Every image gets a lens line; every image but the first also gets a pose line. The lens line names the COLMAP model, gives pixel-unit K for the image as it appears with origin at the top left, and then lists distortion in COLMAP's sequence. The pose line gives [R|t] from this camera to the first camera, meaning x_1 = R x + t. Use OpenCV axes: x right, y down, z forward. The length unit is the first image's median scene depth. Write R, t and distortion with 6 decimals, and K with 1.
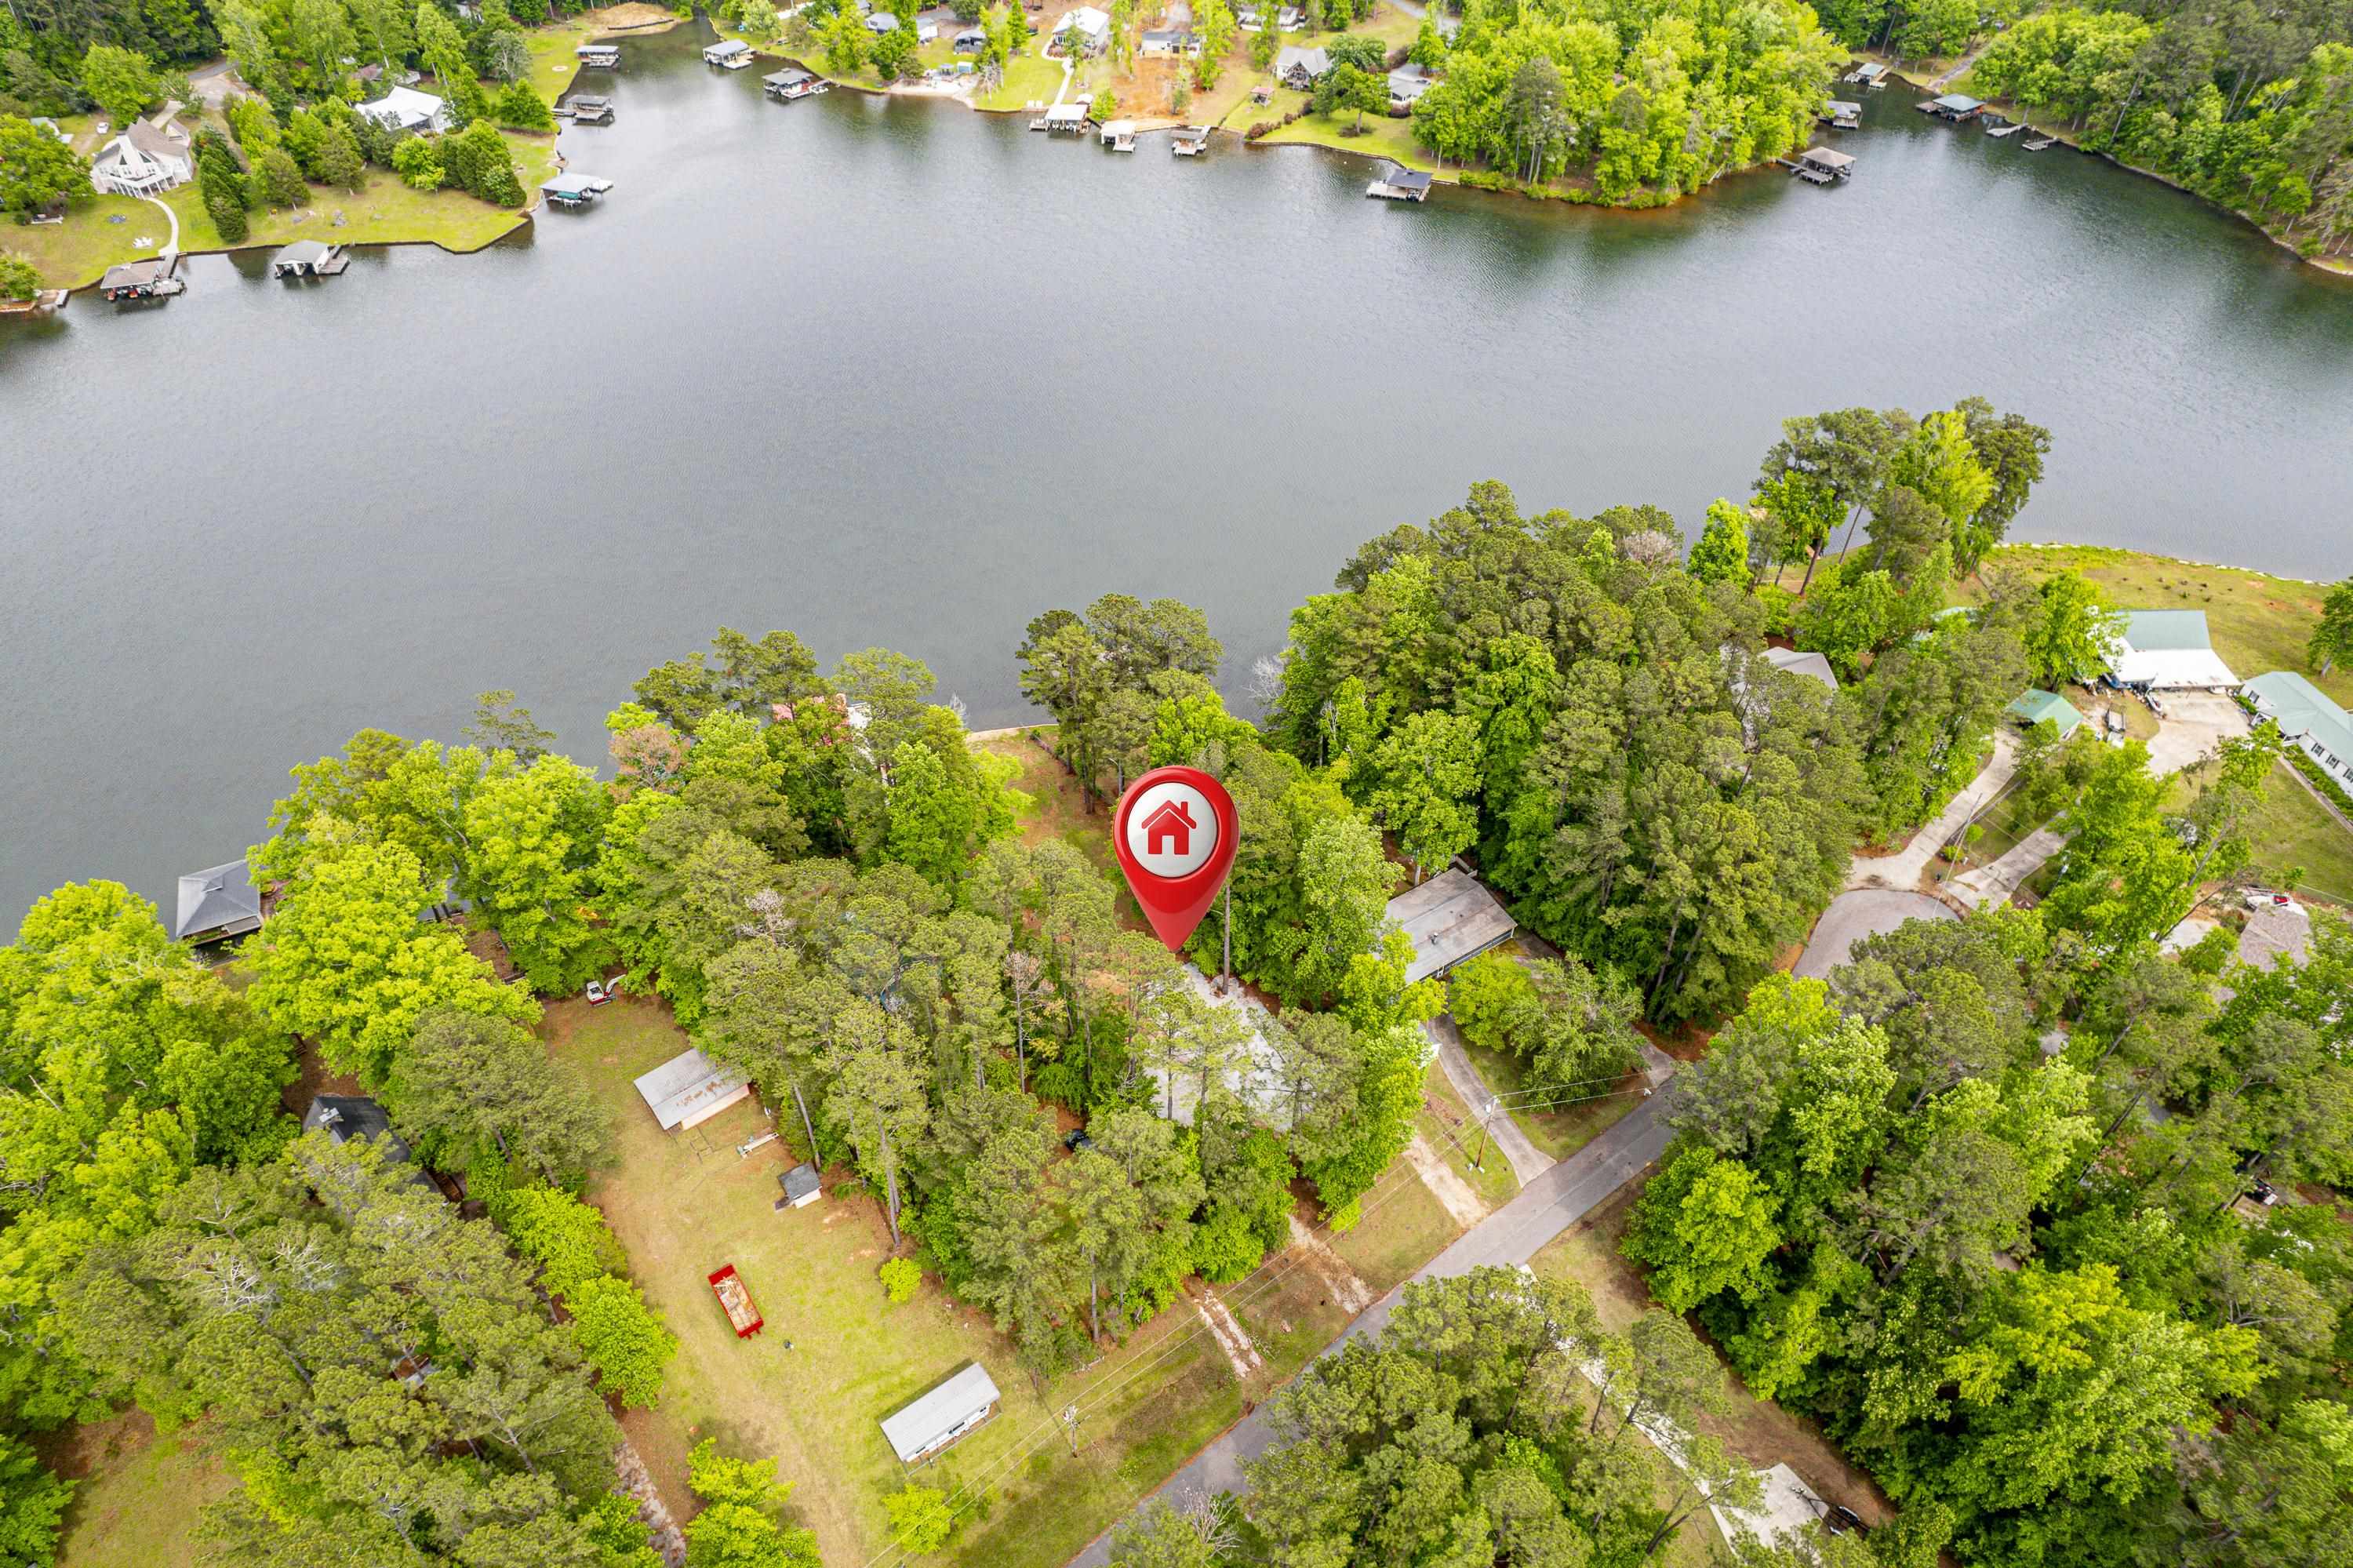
lens RADIAL K [[1518.2, 0, 1188.8], [0, 1518.2, 782.7], [0, 0, 1]] dist [-0.078901, 0.070788]
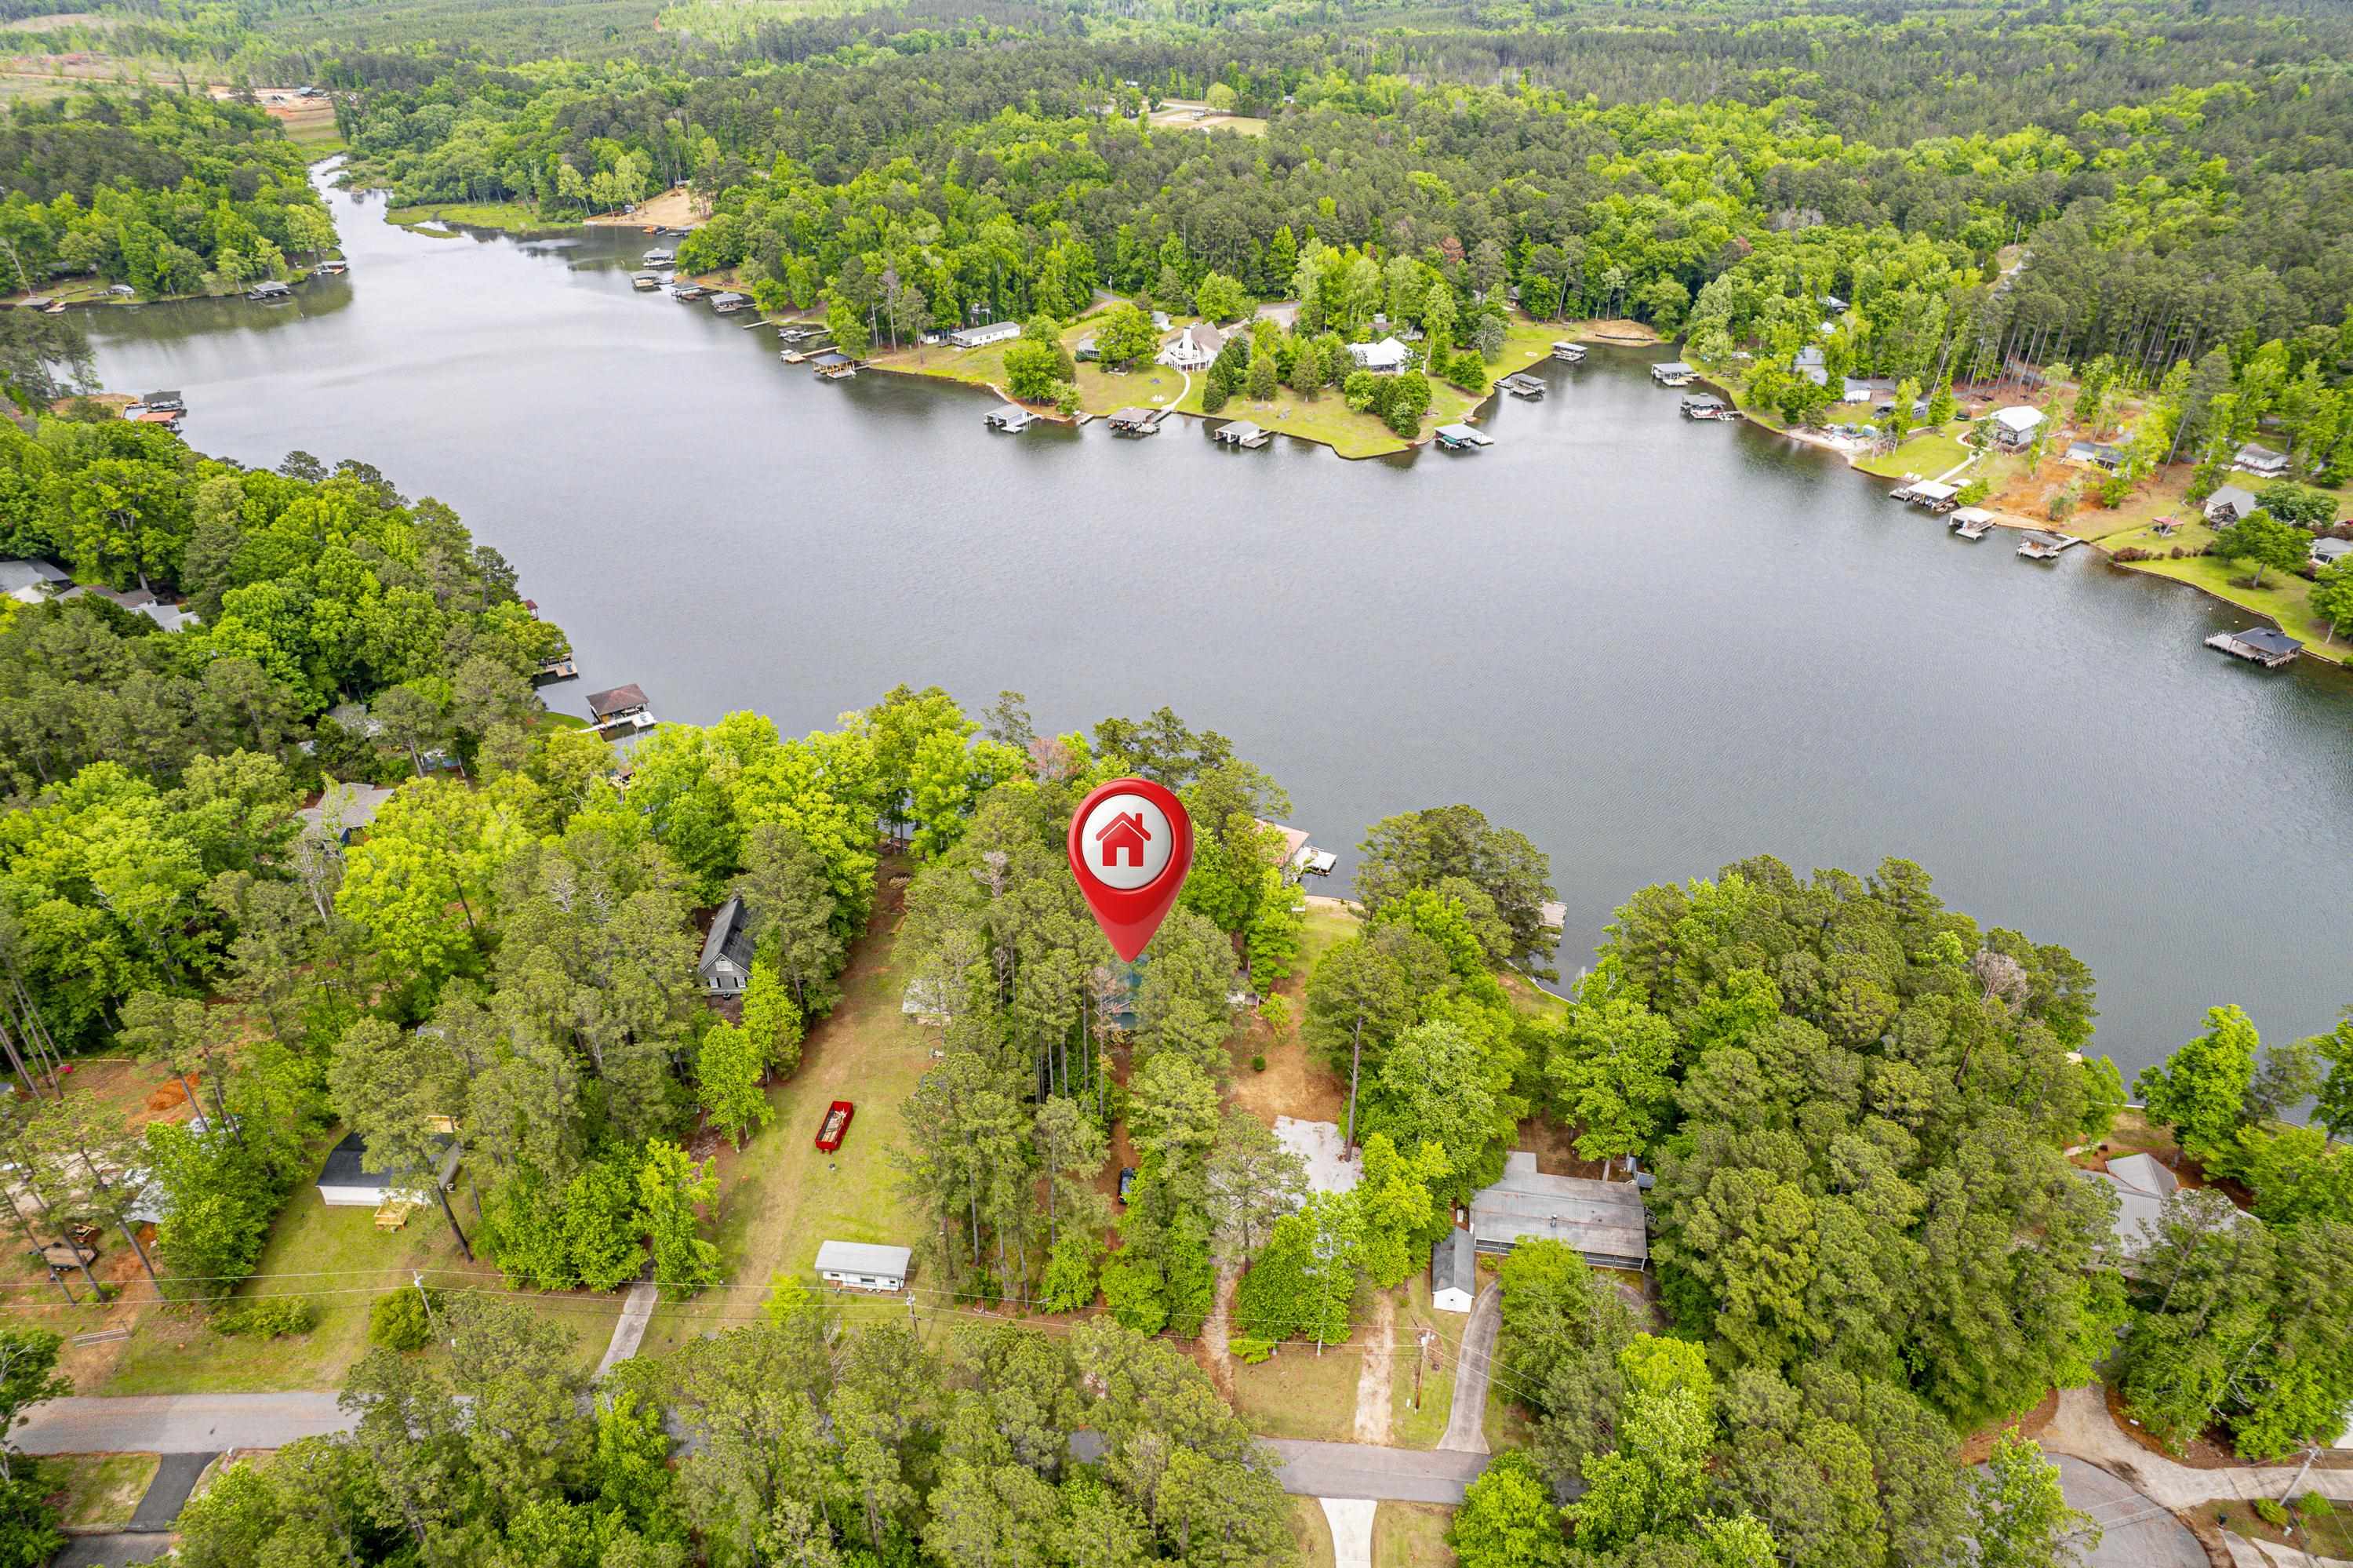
lens RADIAL K [[1518.2, 0, 1183.4], [0, 1518.2, 787.1], [0, 0, 1]] dist [-0.078901, 0.070788]
pose [[0.736749, 0.347210, -0.580212, 0.201601], [-0.456192, 0.888612, -0.047508, 0.003959], [0.499088, 0.299689, 0.813079, 0.002509]]
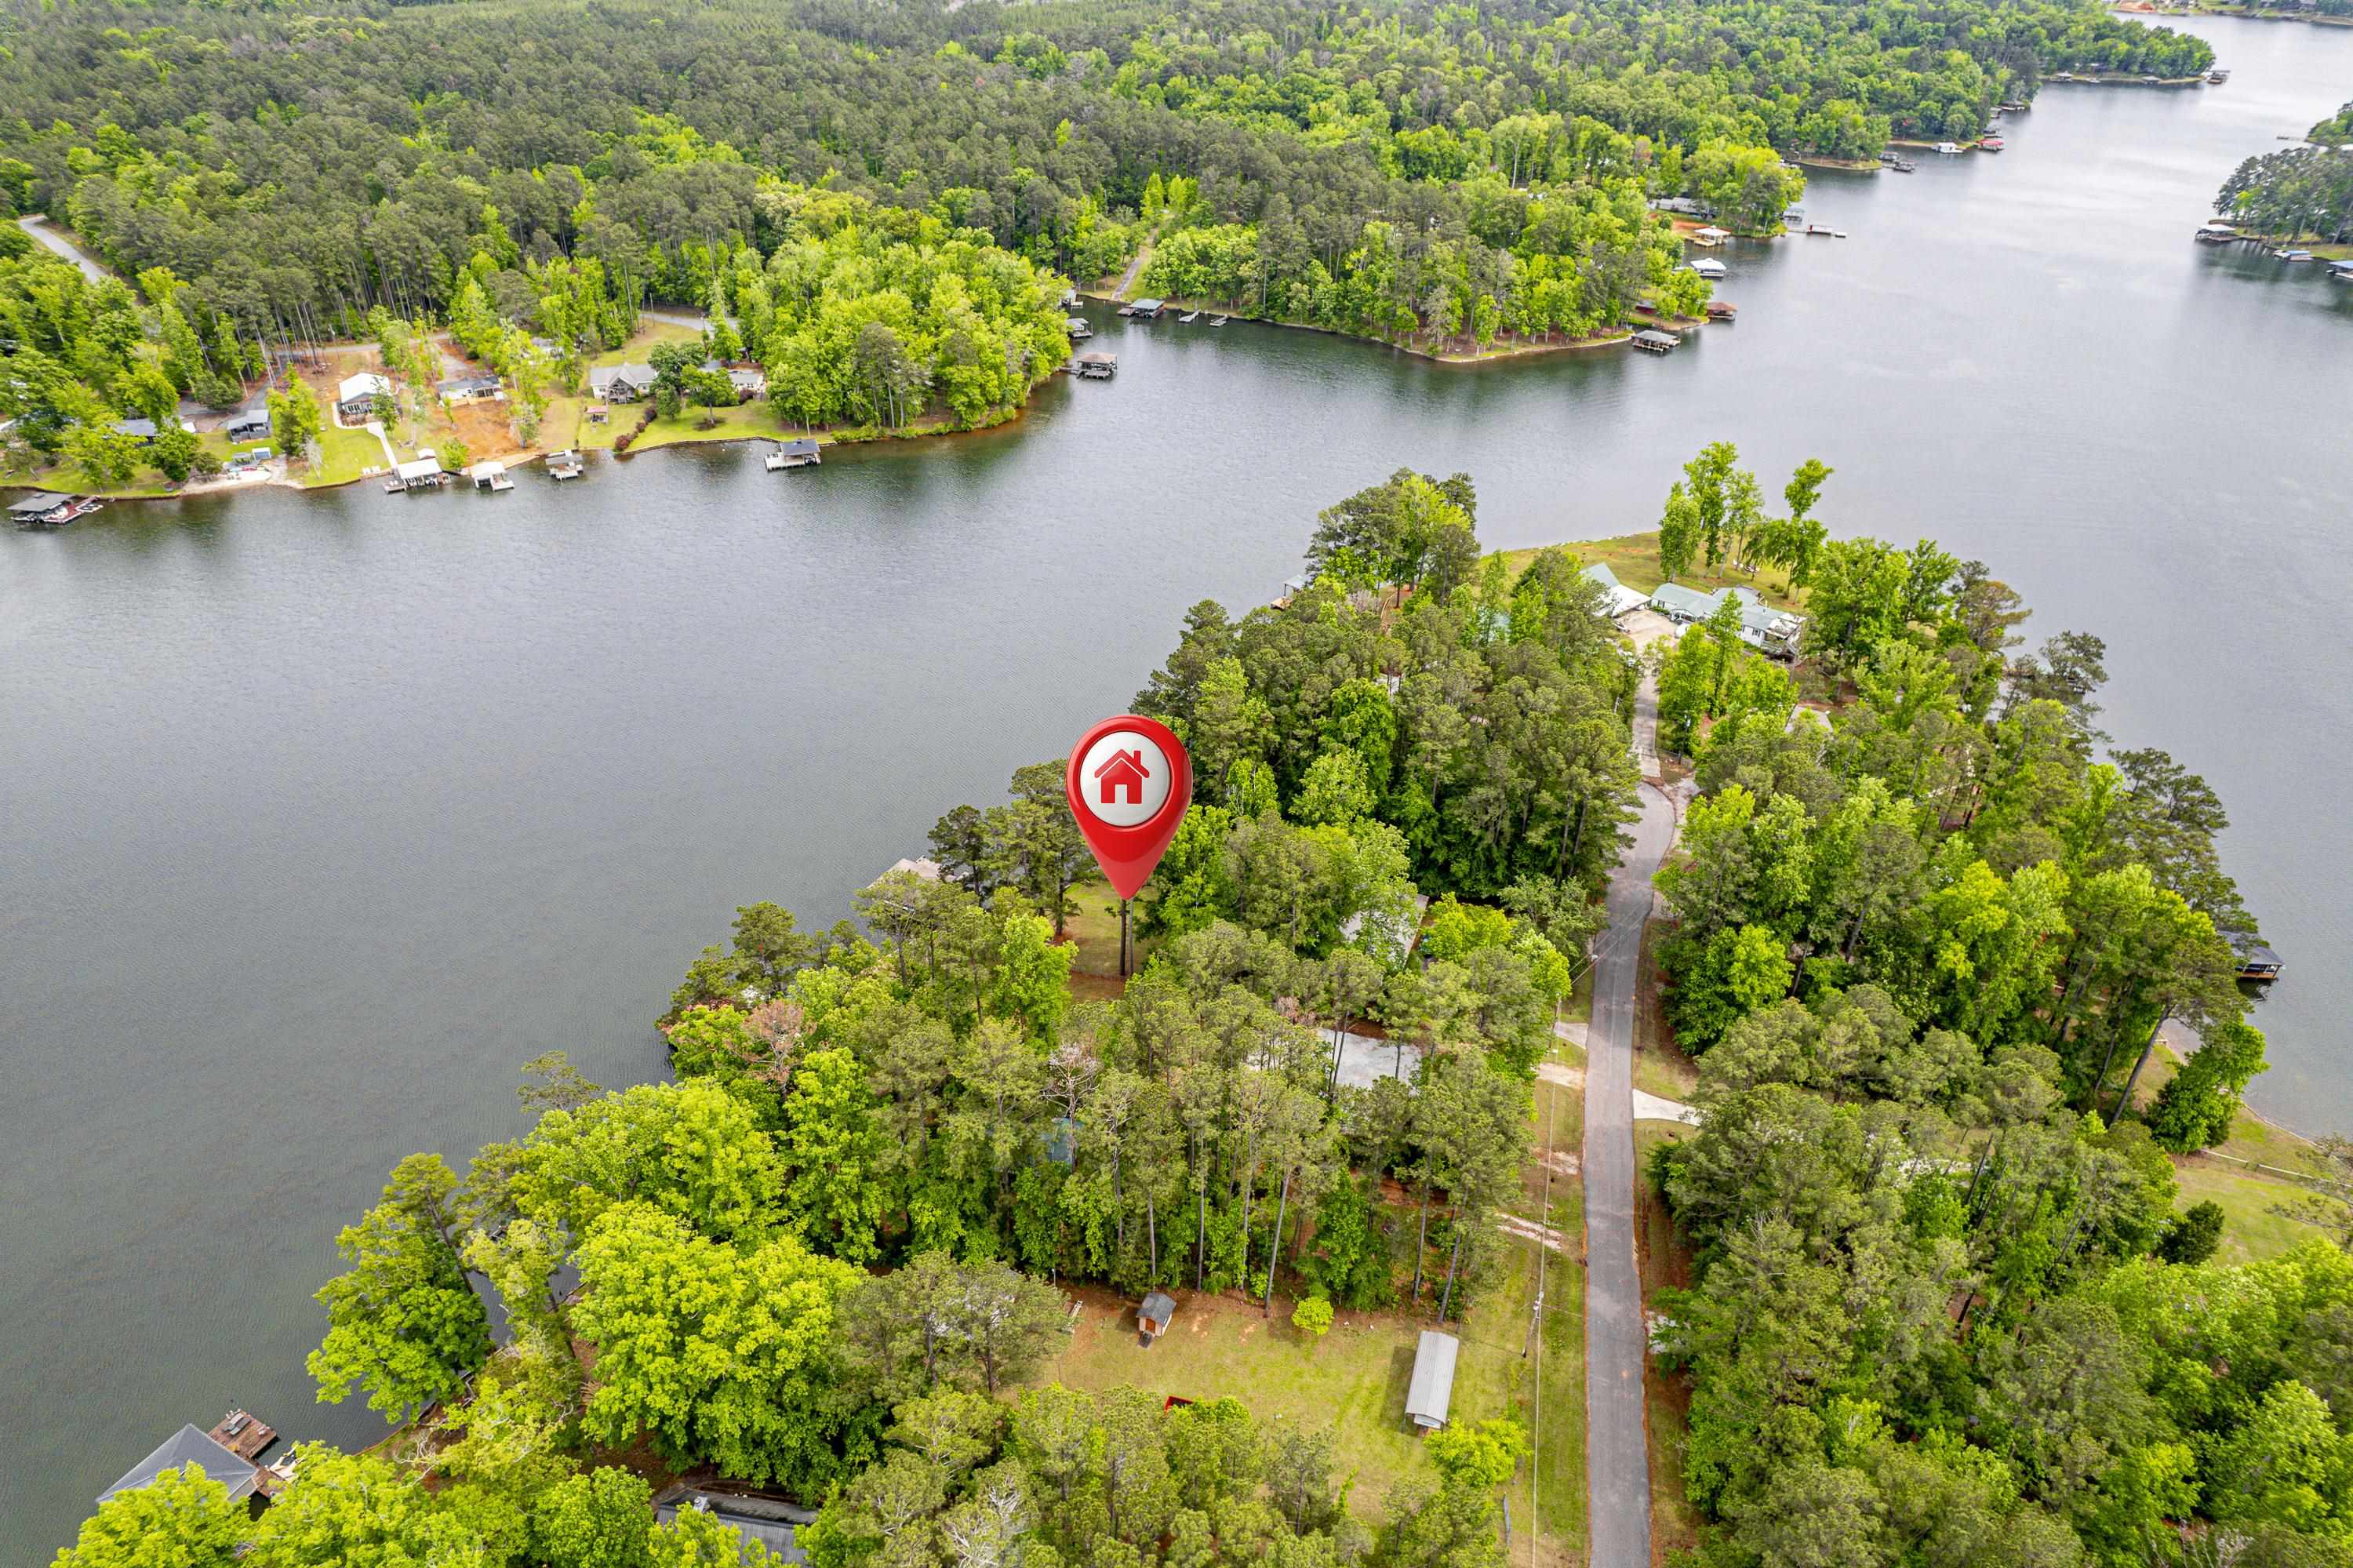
lens RADIAL K [[1518.2, 0, 1186.9], [0, 1518.2, 764.8], [0, 0, 1]] dist [-0.078901, 0.070788]
pose [[0.798933, -0.315770, 0.511856, -0.247271], [0.405301, 0.911475, -0.070316, 0.000458], [-0.444340, 0.263633, 0.856189, -0.004713]]
